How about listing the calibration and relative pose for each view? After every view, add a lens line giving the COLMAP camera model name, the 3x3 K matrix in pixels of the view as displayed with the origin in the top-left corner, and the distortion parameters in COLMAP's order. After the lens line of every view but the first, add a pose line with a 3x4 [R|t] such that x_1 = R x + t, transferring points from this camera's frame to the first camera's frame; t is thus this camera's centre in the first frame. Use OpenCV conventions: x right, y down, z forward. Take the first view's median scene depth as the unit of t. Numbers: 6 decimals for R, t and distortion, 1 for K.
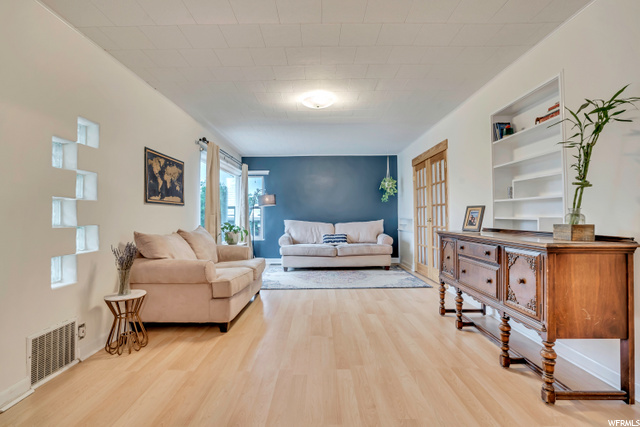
lens RADIAL K [[302.4, 0, 320.0], [0, 302.4, 213.5], [0, 0, 1]] dist [-0.047216, 0.022873]
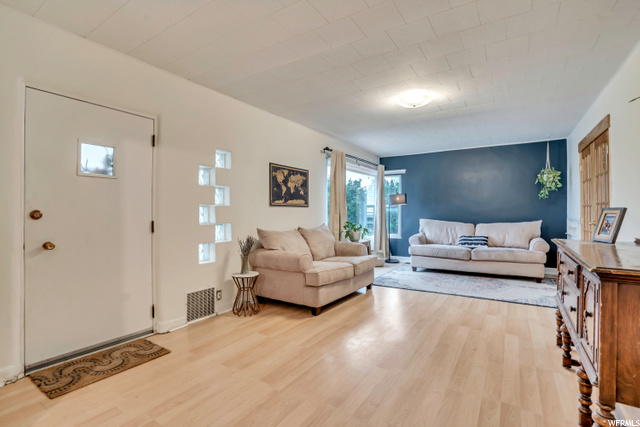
lens RADIAL K [[302.4, 0, 320.0], [0, 302.4, 213.5], [0, 0, 1]] dist [-0.047216, 0.022873]
pose [[0.843474, 0.007825, -0.537112, 0.293186], [-0.000445, 0.999904, 0.013869, -0.020302], [0.537169, -0.011459, 0.843397, 0.009738]]
